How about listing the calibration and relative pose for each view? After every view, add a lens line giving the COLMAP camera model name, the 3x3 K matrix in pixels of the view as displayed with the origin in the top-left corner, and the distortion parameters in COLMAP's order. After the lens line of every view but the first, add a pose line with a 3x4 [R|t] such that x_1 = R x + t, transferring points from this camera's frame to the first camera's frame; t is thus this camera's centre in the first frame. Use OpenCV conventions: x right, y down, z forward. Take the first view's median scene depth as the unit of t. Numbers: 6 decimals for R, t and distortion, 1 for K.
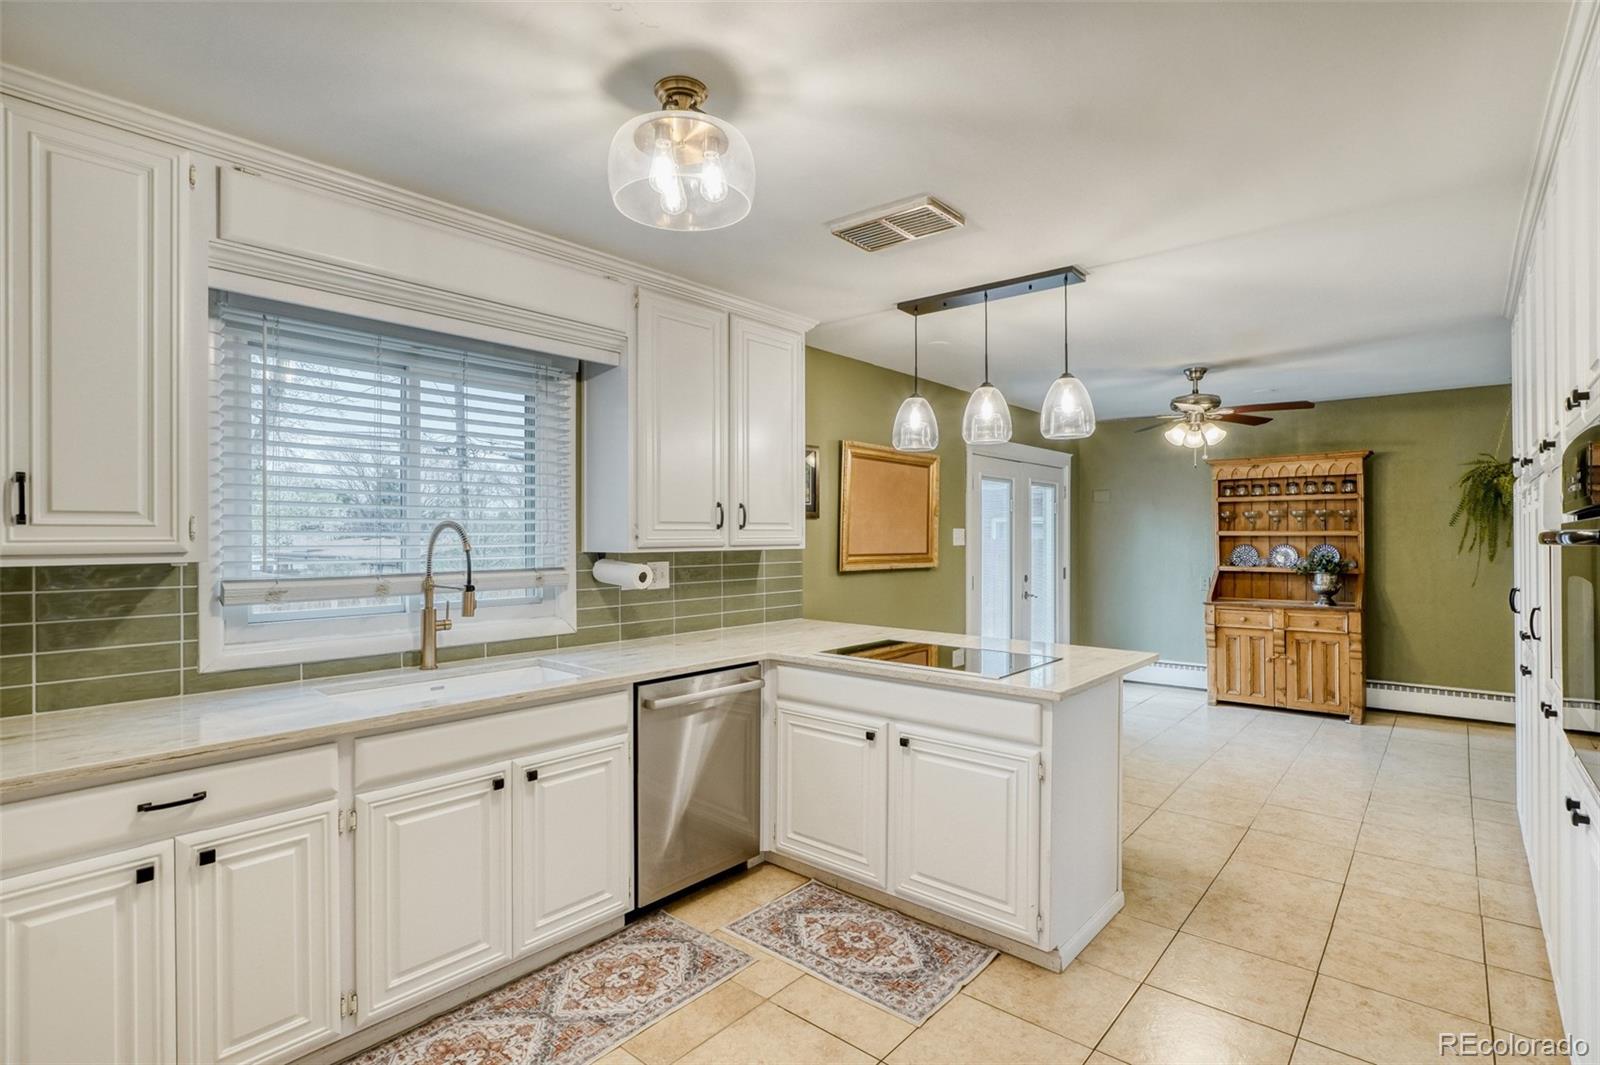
lens RADIAL K [[783.7, 0, 795.2], [0, 783.7, 535.8], [0, 0, 1]] dist [-0.024938, 0.004970]
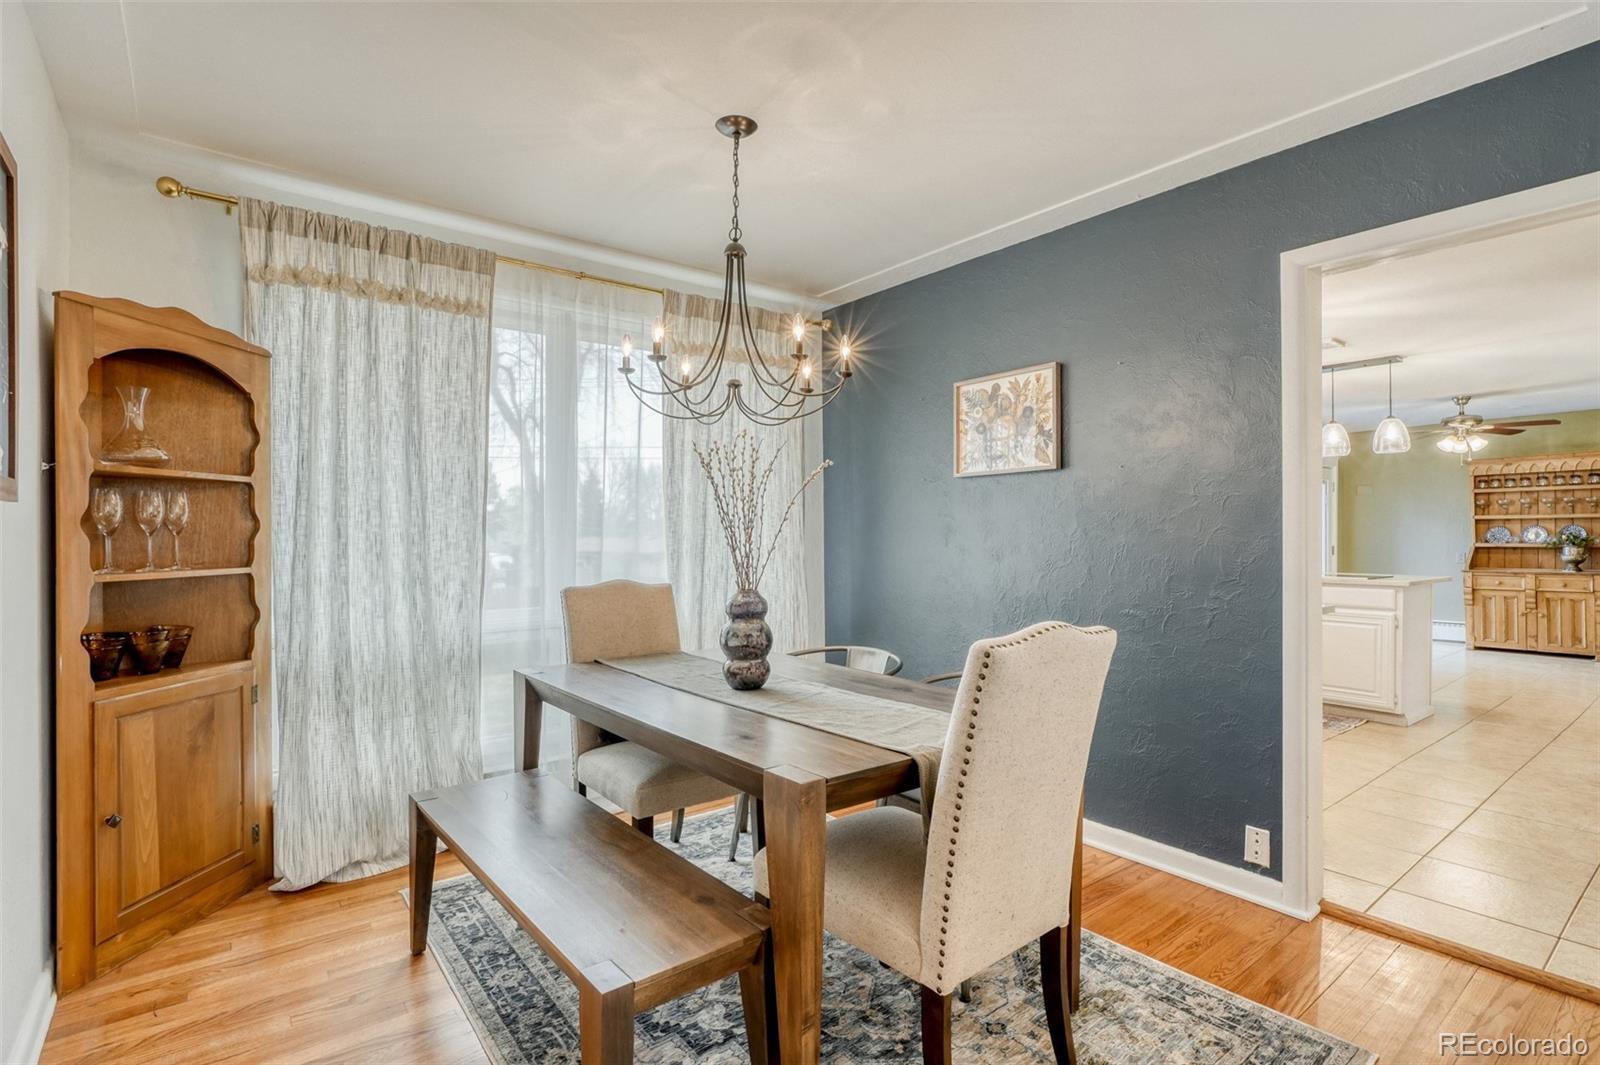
lens RADIAL K [[783.7, 0, 768.8], [0, 783.7, 537.9], [0, 0, 1]] dist [-0.024938, 0.004970]
pose [[0.976189, -0.000242, -0.216921, -0.341545], [-0.000129, 0.999999, -0.001699, 0.036263], [0.216921, 0.001687, 0.976188, -0.529936]]
